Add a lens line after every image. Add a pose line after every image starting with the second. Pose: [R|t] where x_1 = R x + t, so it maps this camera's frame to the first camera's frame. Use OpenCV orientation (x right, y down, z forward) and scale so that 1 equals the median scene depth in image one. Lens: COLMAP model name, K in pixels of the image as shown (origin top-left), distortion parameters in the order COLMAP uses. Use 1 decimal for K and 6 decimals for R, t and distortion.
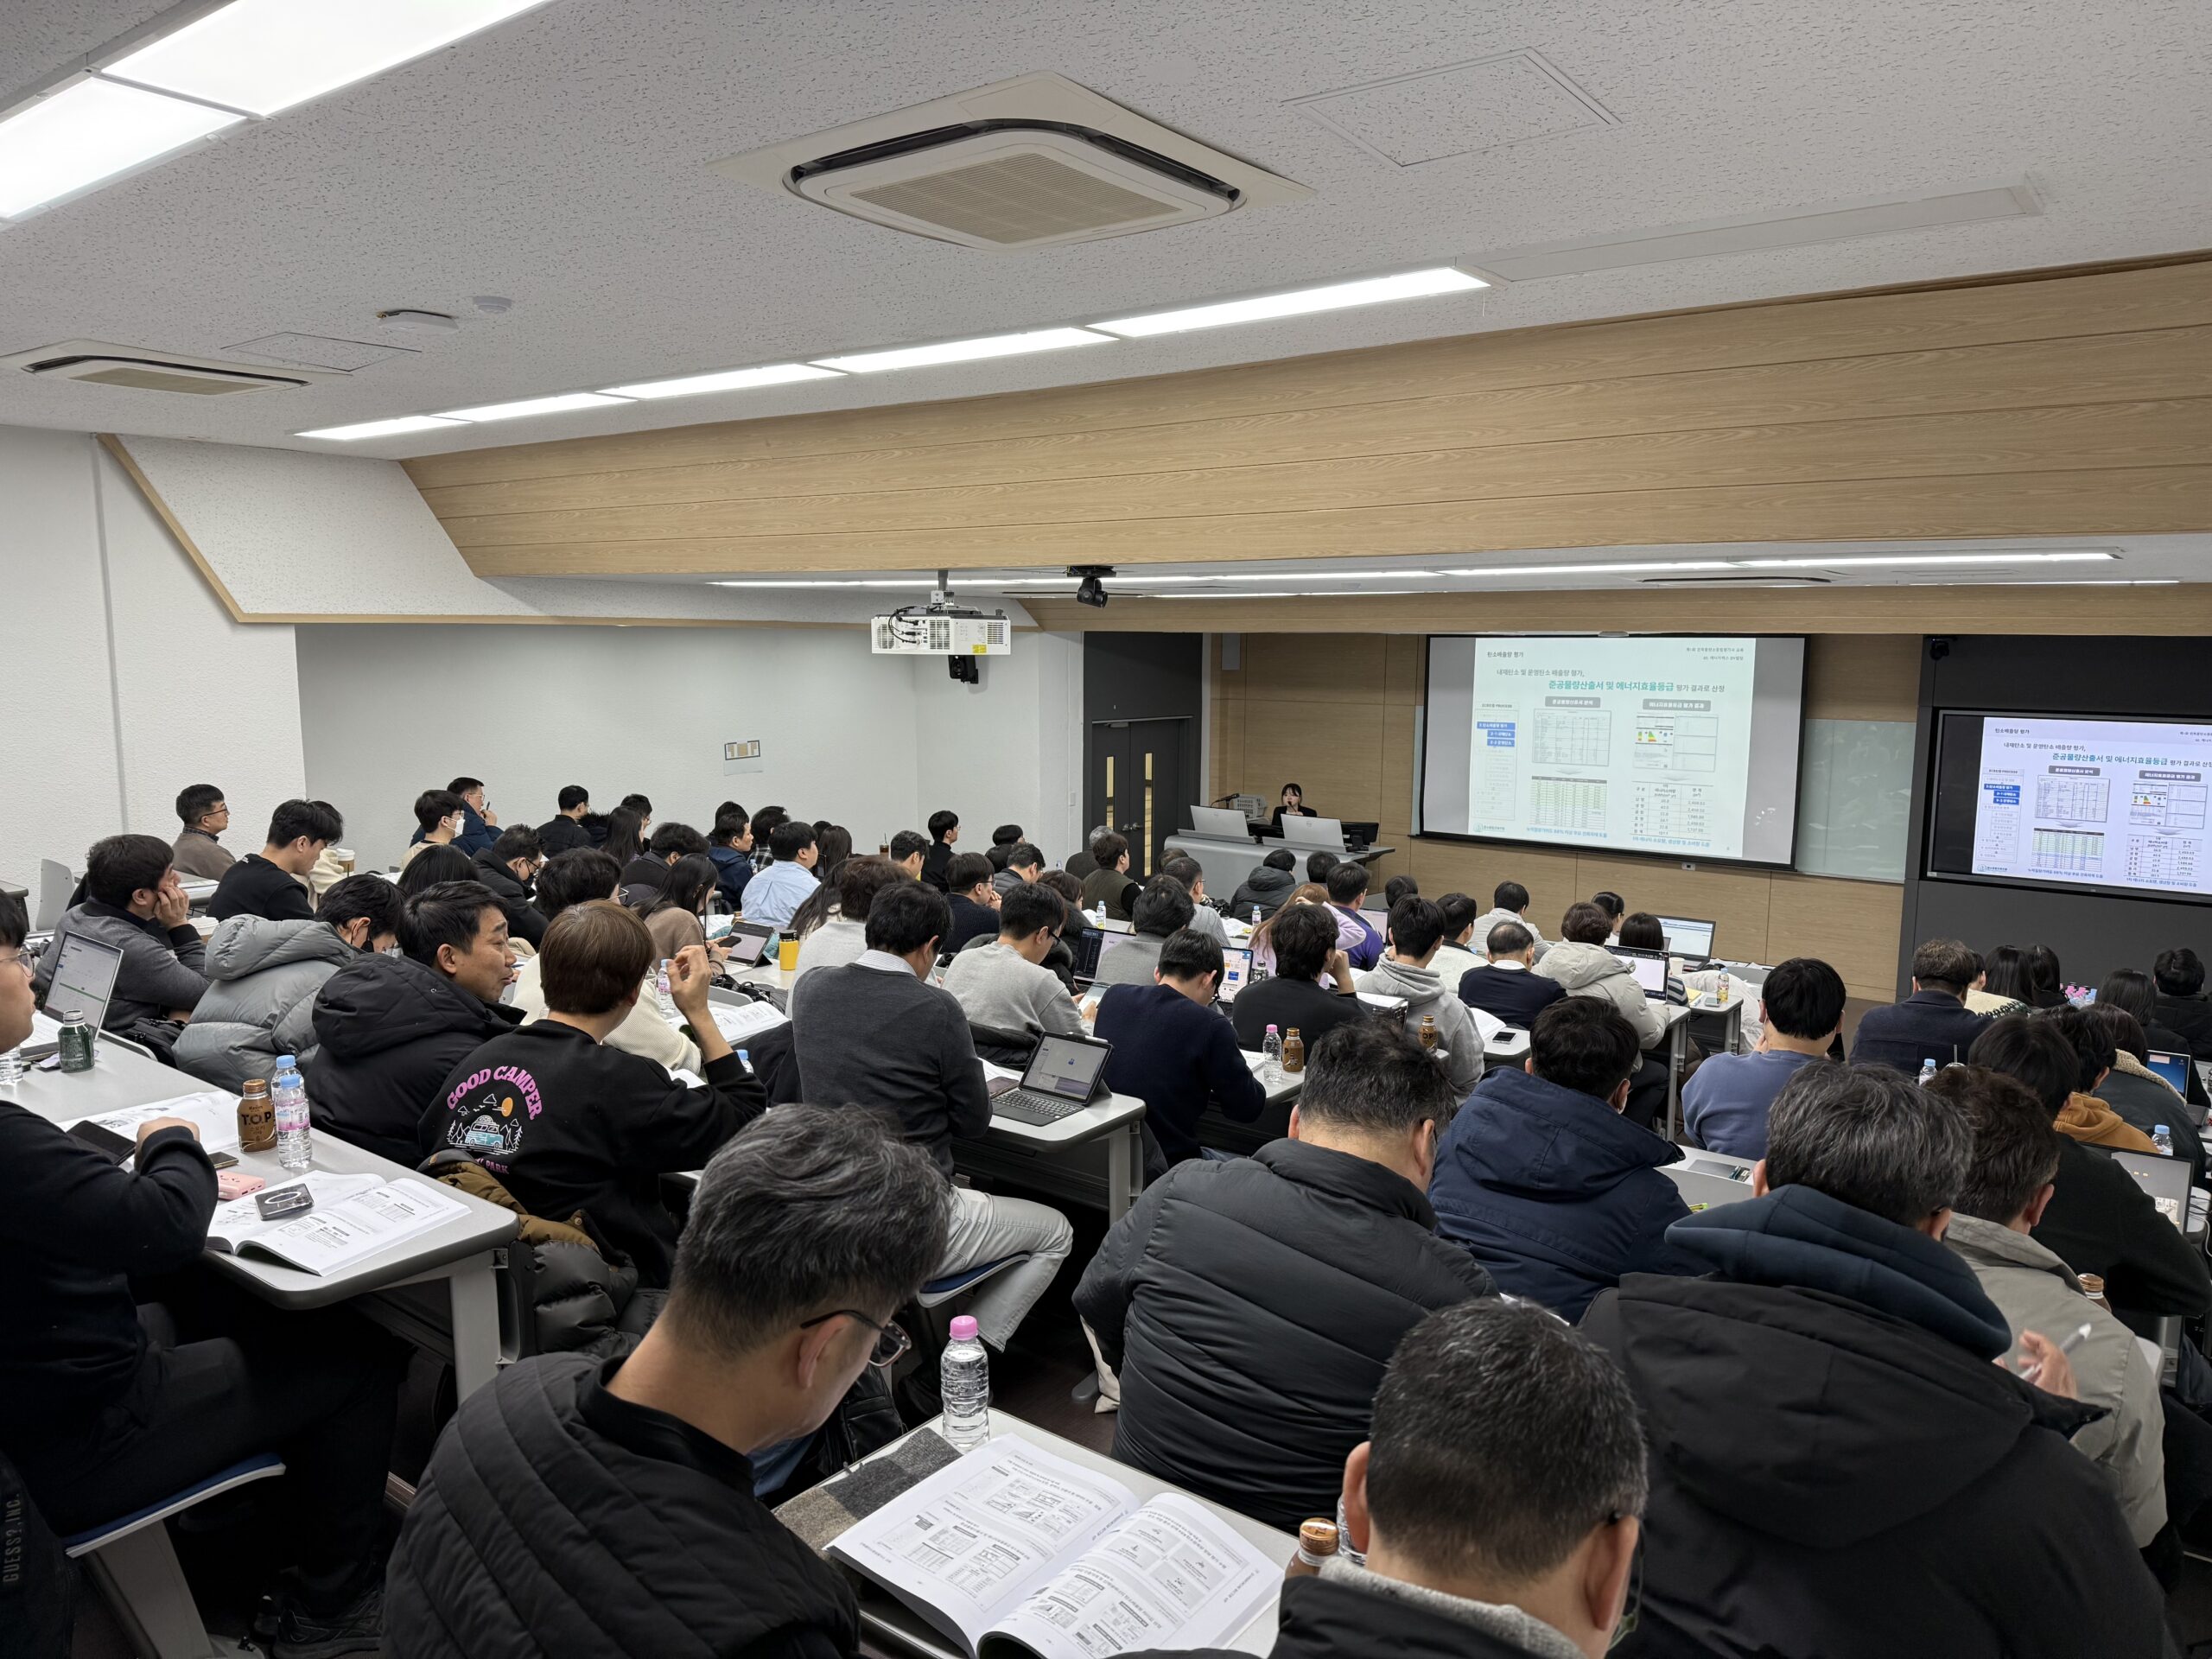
lens RADIAL K [[1498.1, 0, 1103.0], [0, 1498.1, 829.3], [0, 0, 1]] dist [0.051801, -0.000535]
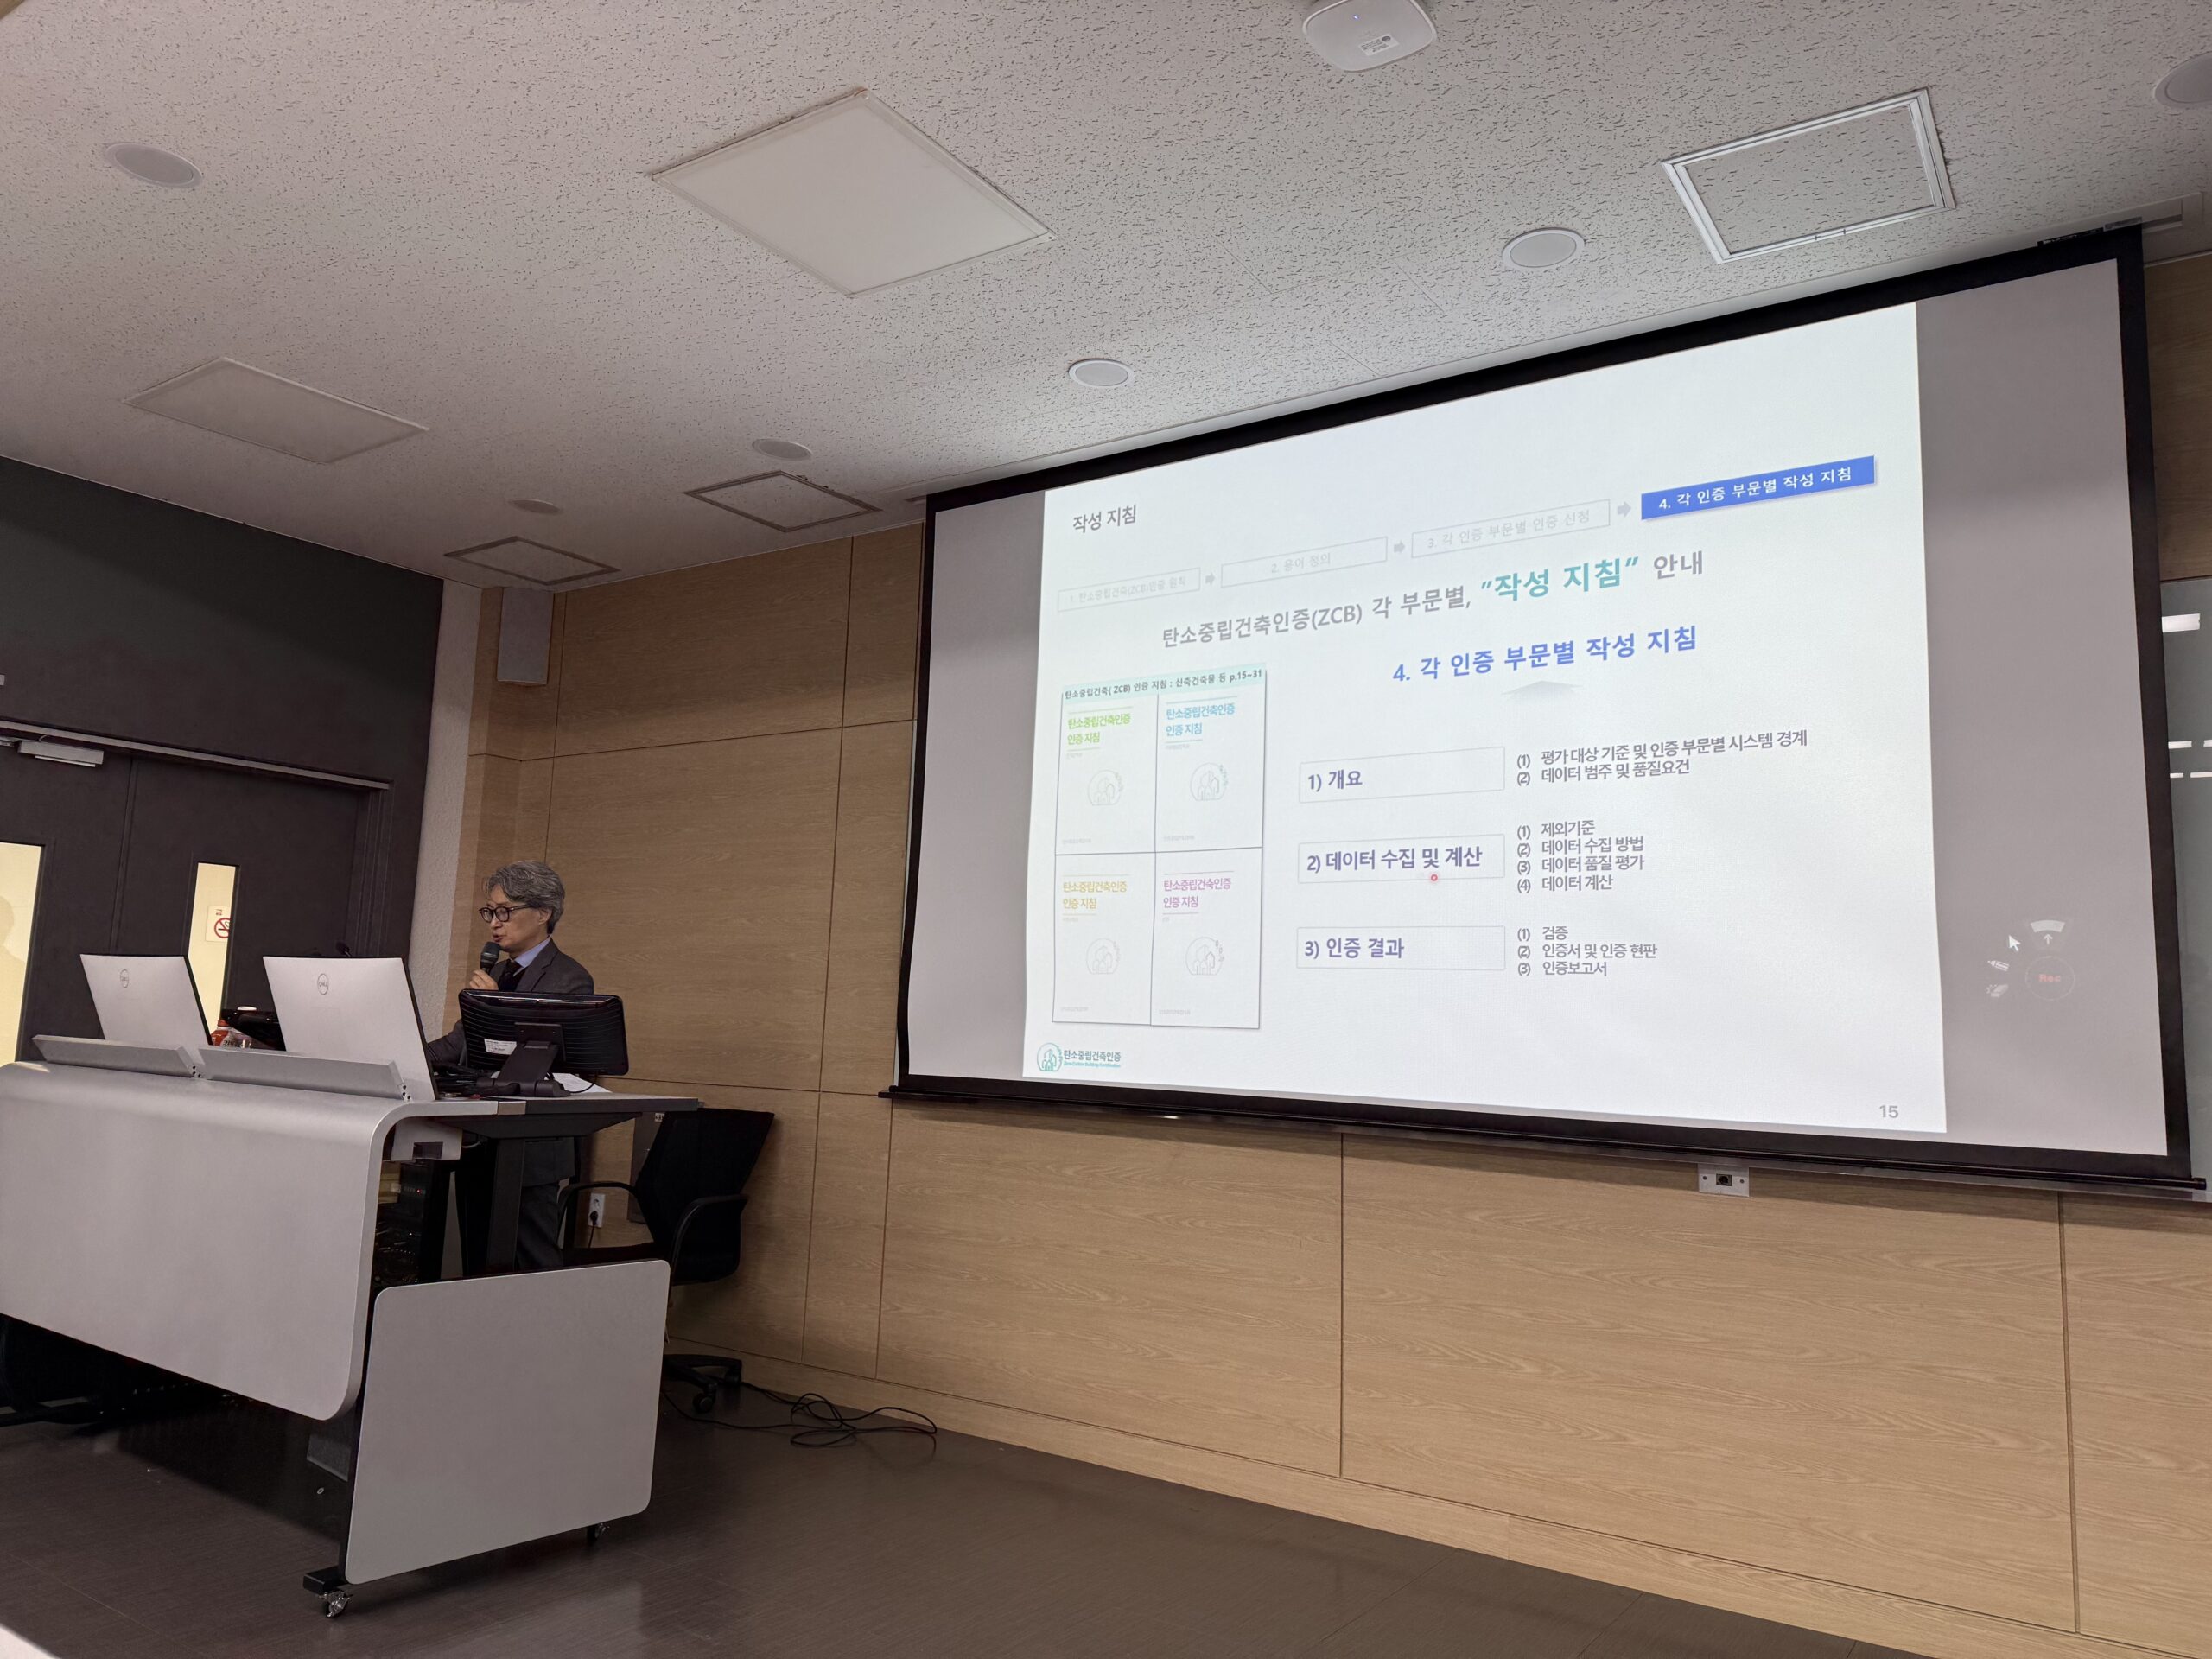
lens RADIAL K [[1482.2, 0, 1102.1], [0, 1482.2, 831.6], [0, 0, 1]] dist [0.003096, 0.001300]
pose [[0.998538, 0.032644, 0.043083, 0.278237], [-0.020486, 0.966134, -0.257226, 0.037118], [-0.050021, 0.255968, 0.965390, 0.775906]]
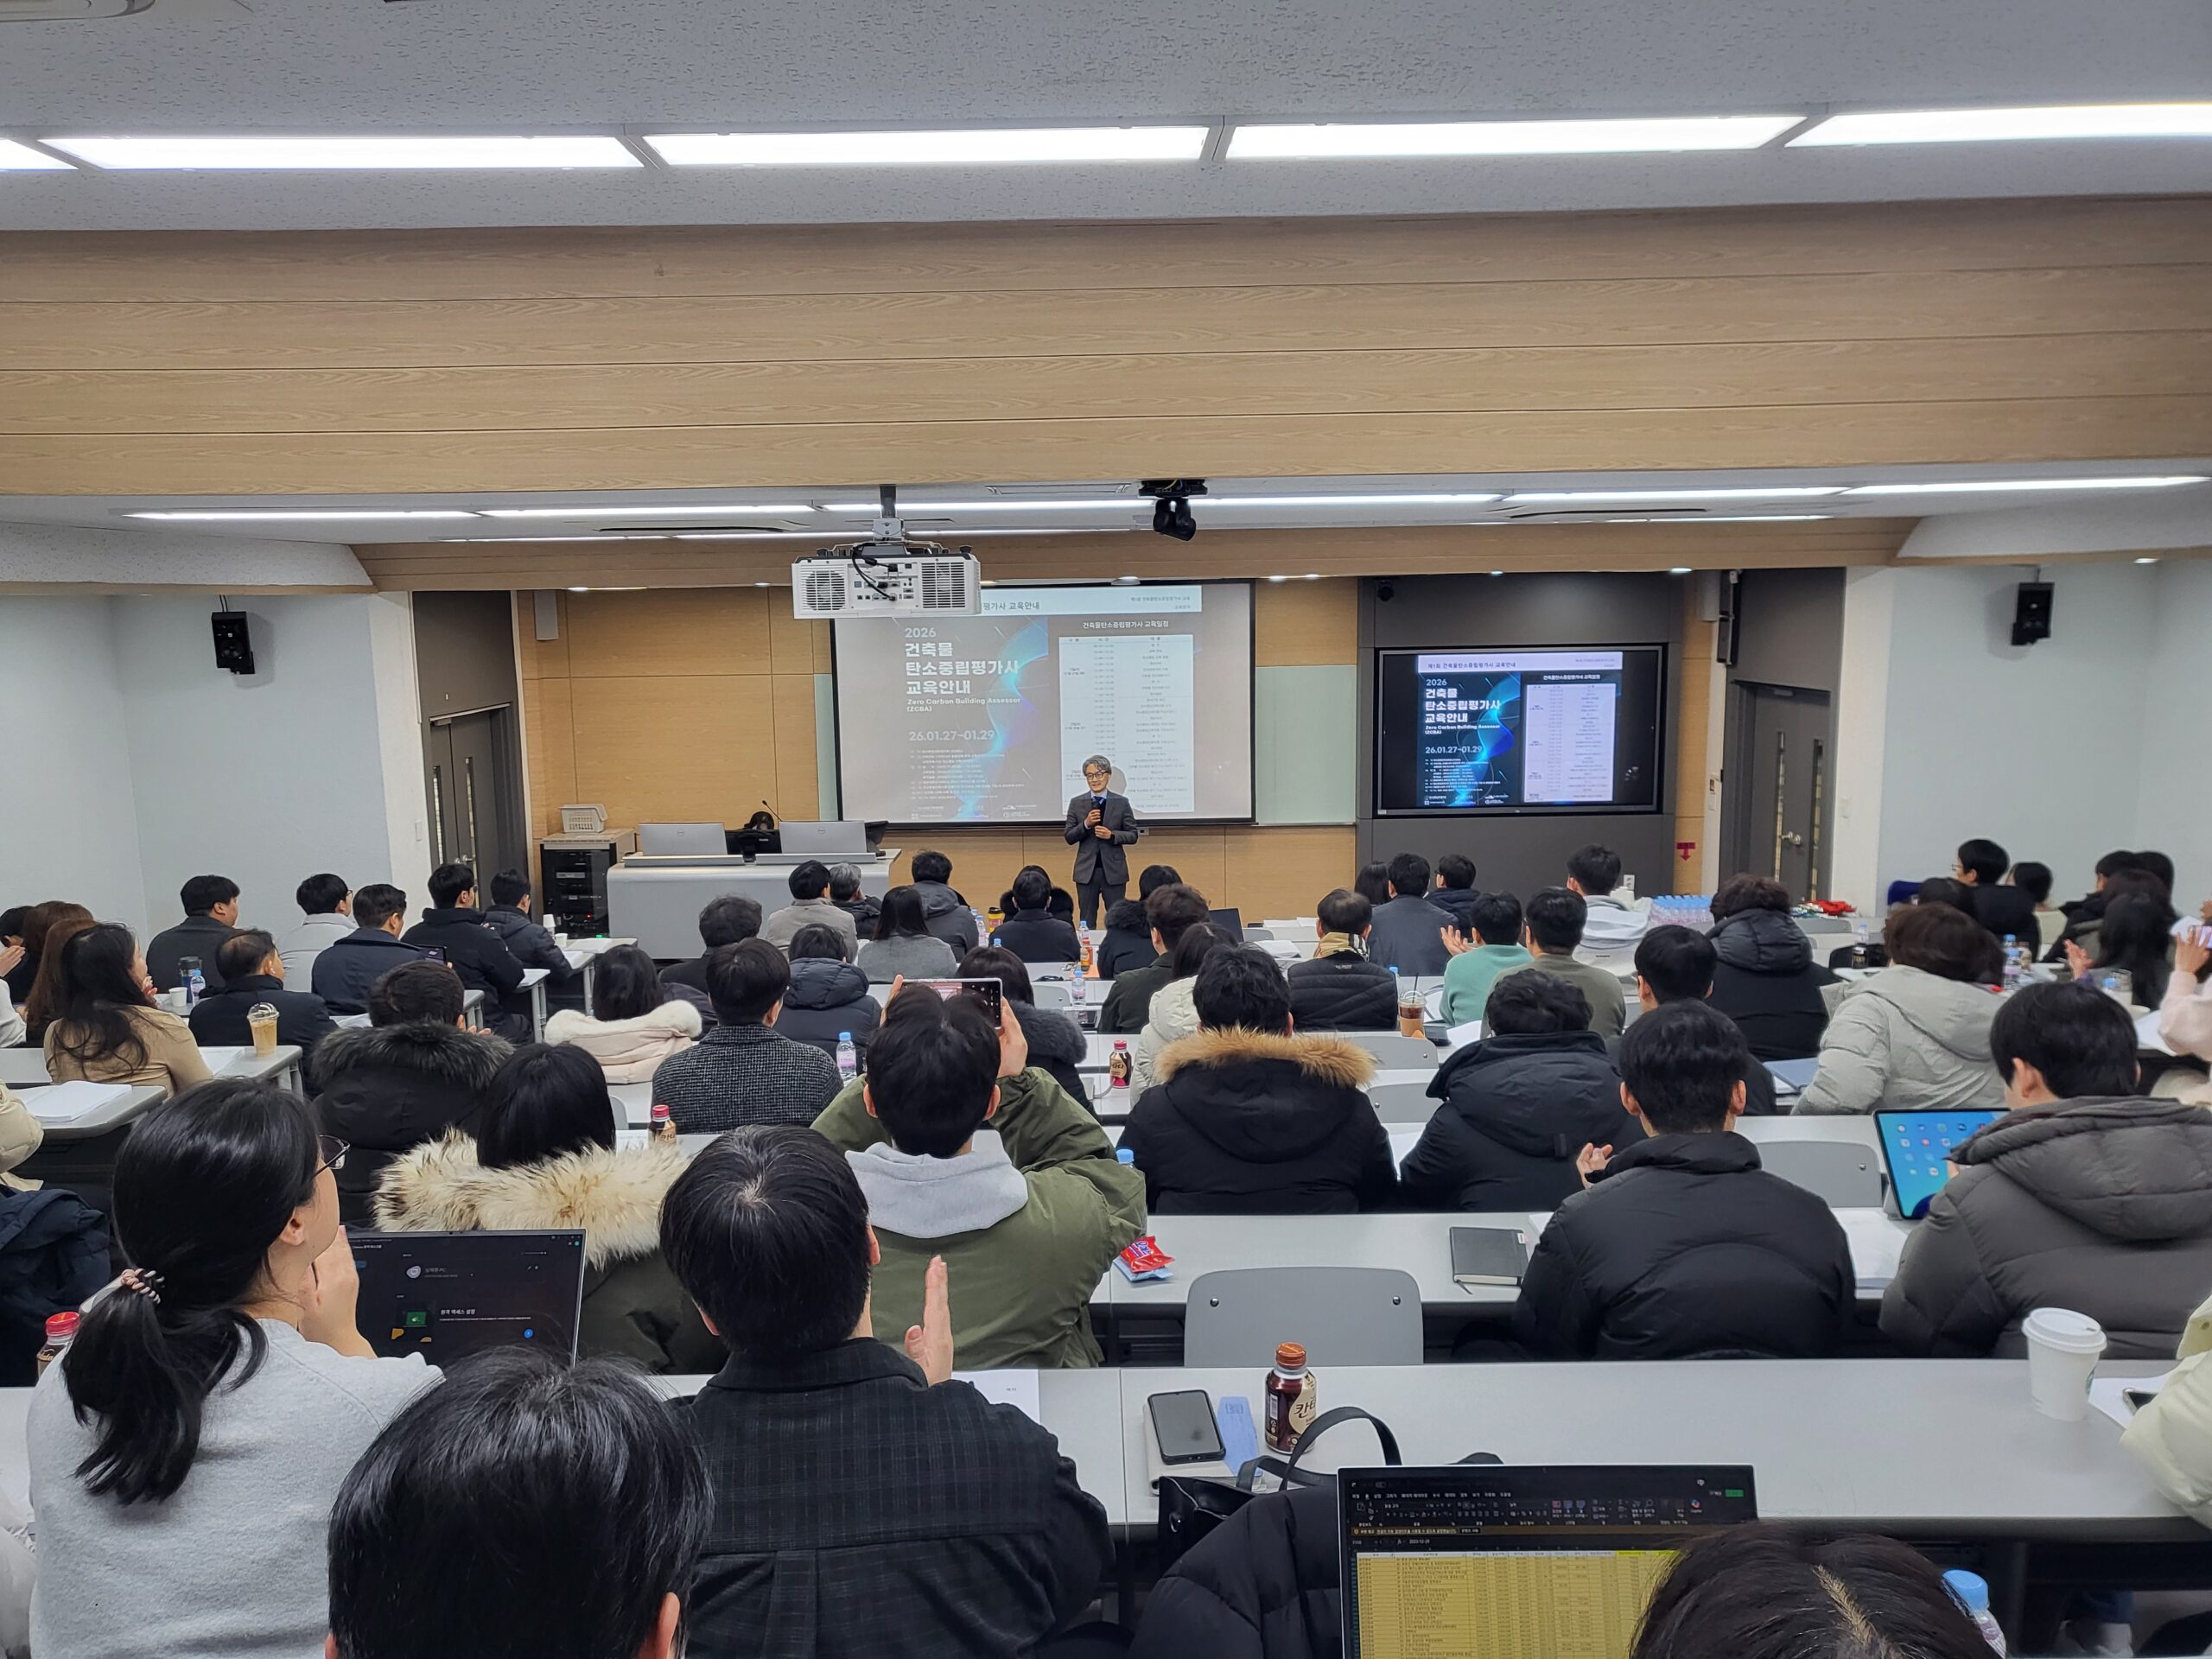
lens RADIAL K [[1713.5, 0, 1104.4], [0, 1713.5, 832.6], [0, 0, 1]] dist [0.035158, -0.058106]
pose [[0.794097, -0.109717, 0.597806, -0.267885], [0.103026, 0.993637, 0.045511, -0.026283], [-0.598995, 0.025449, 0.800348, 0.192035]]
